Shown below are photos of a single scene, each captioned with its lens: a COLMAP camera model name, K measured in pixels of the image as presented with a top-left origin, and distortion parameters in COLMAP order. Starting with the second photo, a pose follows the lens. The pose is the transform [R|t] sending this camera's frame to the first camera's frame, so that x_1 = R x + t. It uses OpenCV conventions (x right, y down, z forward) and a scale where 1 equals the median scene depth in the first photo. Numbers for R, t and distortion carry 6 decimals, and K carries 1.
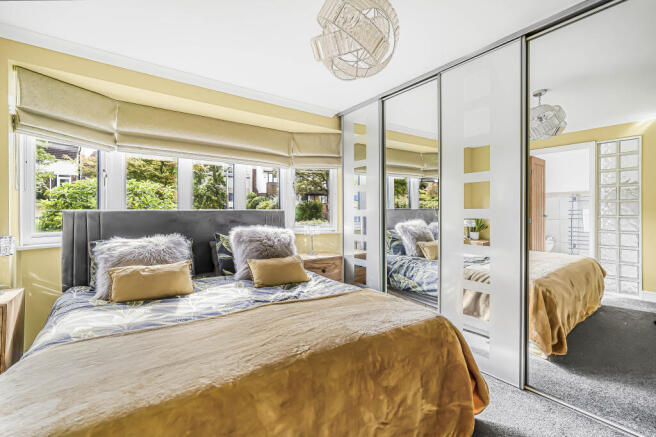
lens RADIAL K [[289.8, 0, 330.1], [0, 289.8, 214.6], [0, 0, 1]] dist [-0.012074, -0.000170]
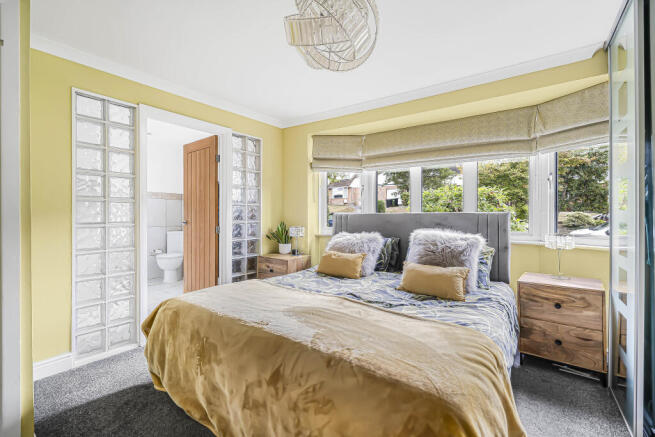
lens RADIAL K [[289.4, 0, 329.7], [0, 289.4, 216.7], [0, 0, 1]] dist [-0.012074, -0.000170]
pose [[0.313937, 0.004379, -0.949434, 0.551713], [-0.011026, 0.999939, 0.000967, 0.000516], [0.949380, 0.010165, 0.313966, 0.407904]]
